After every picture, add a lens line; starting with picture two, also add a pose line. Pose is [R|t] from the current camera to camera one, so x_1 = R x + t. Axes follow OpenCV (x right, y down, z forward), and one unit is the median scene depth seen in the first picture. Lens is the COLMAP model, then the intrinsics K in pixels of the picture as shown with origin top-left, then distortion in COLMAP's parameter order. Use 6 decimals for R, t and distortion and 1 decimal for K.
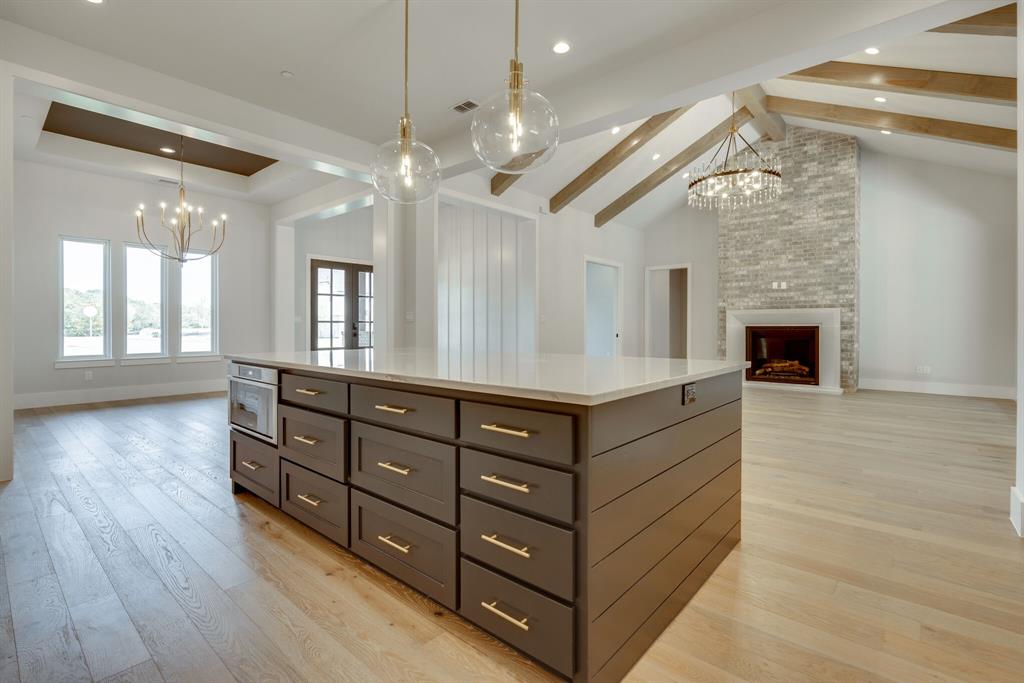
lens RADIAL K [[479.4, 0, 494.6], [0, 479.4, 328.8], [0, 0, 1]] dist [-0.006886, 0.001589]
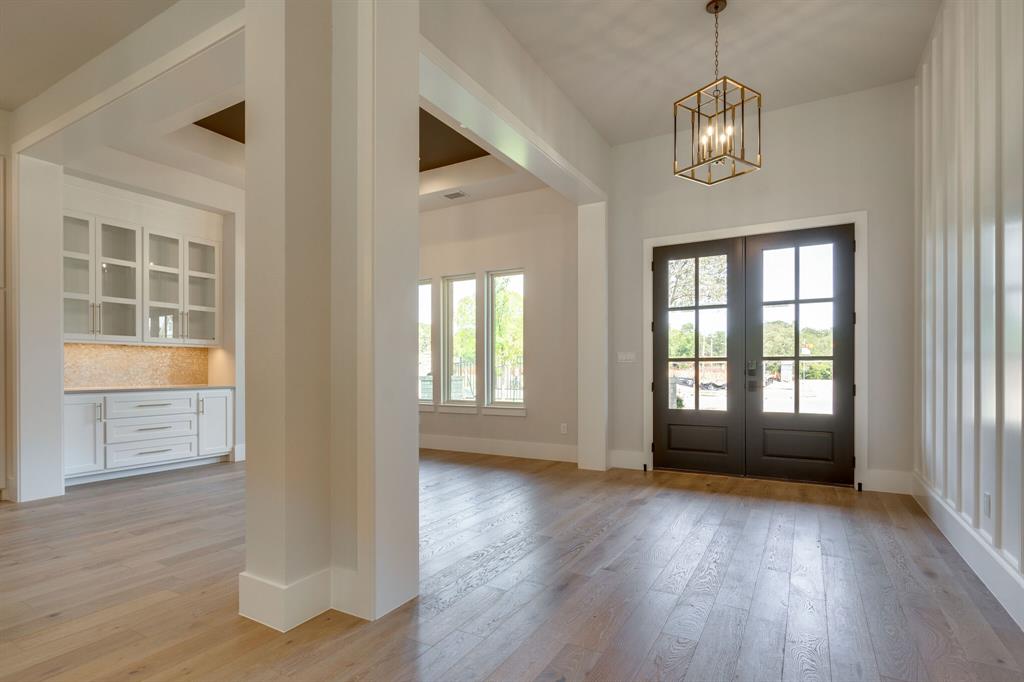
lens RADIAL K [[522.3, 0, 502.9], [0, 522.3, 373.1], [0, 0, 1]] dist [-0.009973, 0.000553]
pose [[0.221035, 0.007247, -0.975239, 0.186315], [0.000156, 0.999972, 0.007467, -0.006070], [0.975266, -0.001802, 0.221028, 0.773598]]
